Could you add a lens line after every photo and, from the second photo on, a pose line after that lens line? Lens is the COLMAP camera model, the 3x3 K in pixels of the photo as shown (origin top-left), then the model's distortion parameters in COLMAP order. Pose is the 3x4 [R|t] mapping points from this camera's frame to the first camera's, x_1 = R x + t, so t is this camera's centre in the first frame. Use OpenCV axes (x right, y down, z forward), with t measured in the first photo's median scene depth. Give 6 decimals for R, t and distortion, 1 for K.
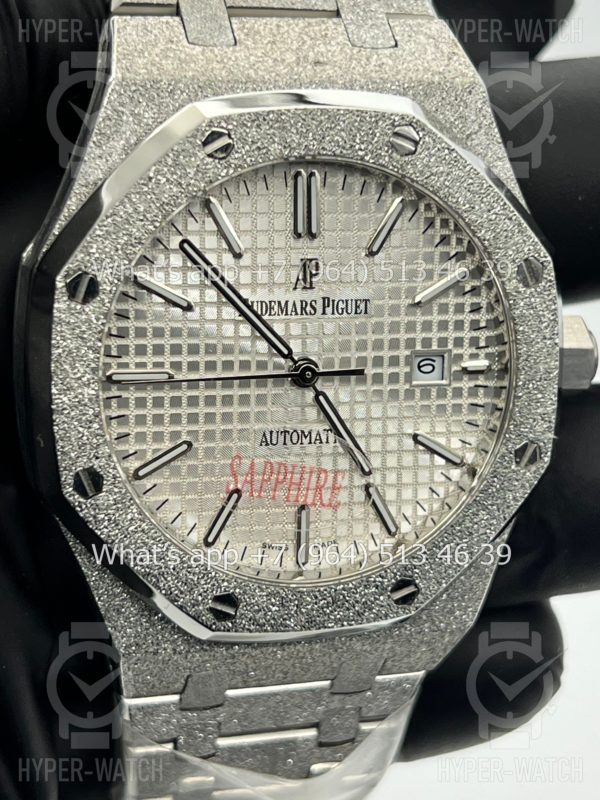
lens RADIAL K [[1900.4, 0, 300.9], [0, 1900.4, 398.5], [0, 0, 1]] dist [0.136298, 0.000000]
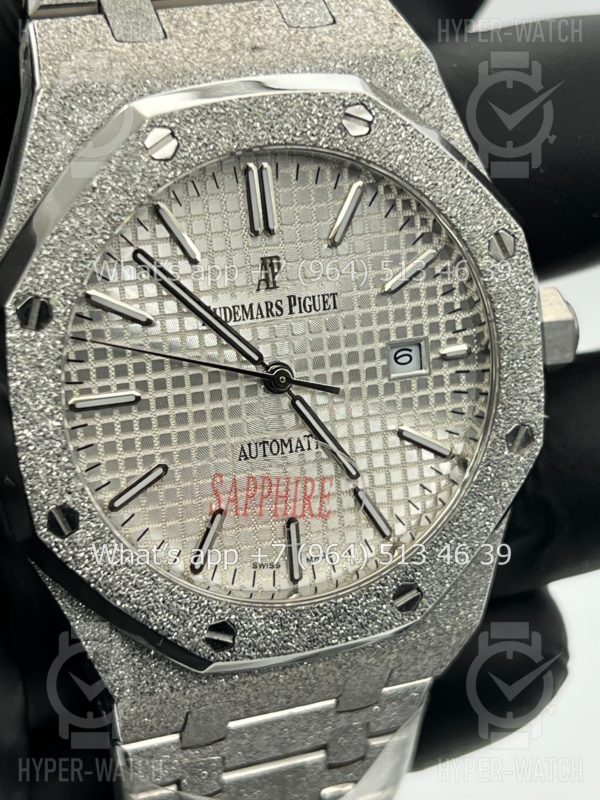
lens RADIAL K [[1900.4, 0, 297.3], [0, 1900.4, 404.1], [0, 0, 1]] dist [0.136298, 0.000000]
pose [[0.992796, -0.110698, 0.045856, -0.032872], [0.110664, 0.993852, 0.003287, -0.002775], [-0.045938, 0.001811, 0.998943, 0.060832]]
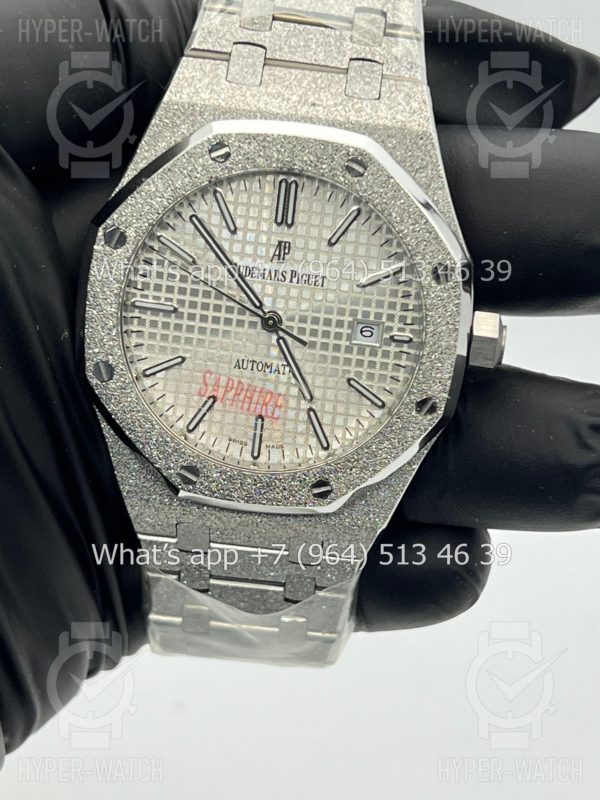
lens RADIAL K [[1900.4, 0, 300.3], [0, 1900.4, 406.5], [0, 0, 1]] dist [0.136298, 0.000000]
pose [[0.941603, 0.158823, -0.296916, 0.448992], [-0.158937, 0.986999, 0.023920, 0.011523], [0.296855, 0.024668, 0.954604, -0.335394]]
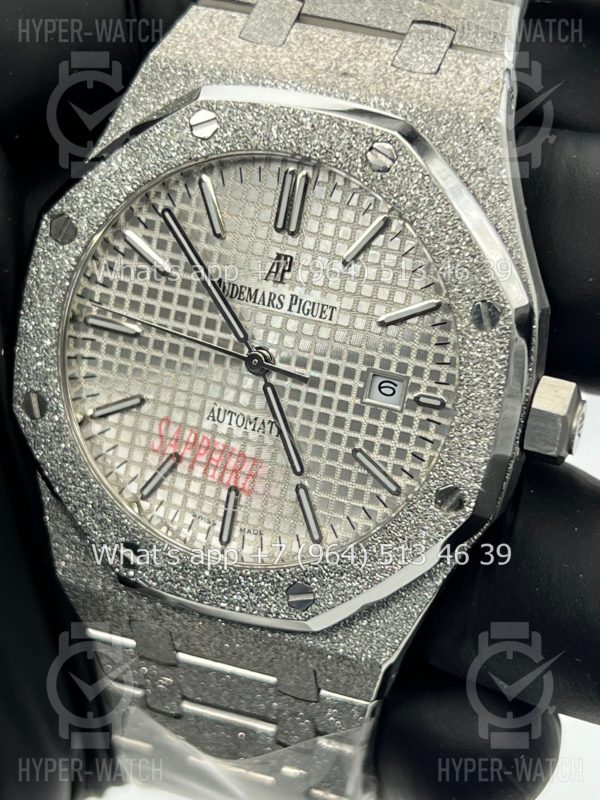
lens RADIAL K [[1900.4, 0, 299.7], [0, 1900.4, 394.3], [0, 0, 1]] dist [0.136298, 0.000000]
pose [[0.832486, 0.229480, -0.504288, 0.546435], [-0.261767, 0.965105, 0.007050, -0.009213], [0.488309, 0.126137, 0.863507, 0.116732]]
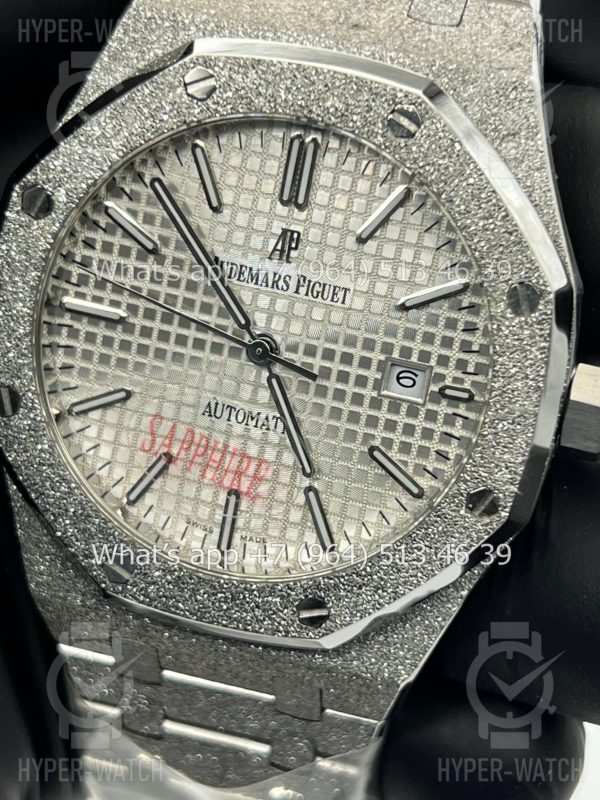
lens RADIAL K [[1900.4, 0, 302.8], [0, 1900.4, 398.8], [0, 0, 1]] dist [0.136298, 0.000000]
pose [[0.874208, 0.236268, -0.424192, 0.416598], [-0.251814, 0.967570, 0.019961, -0.013892], [0.415151, 0.089368, 0.905352, 0.171428]]
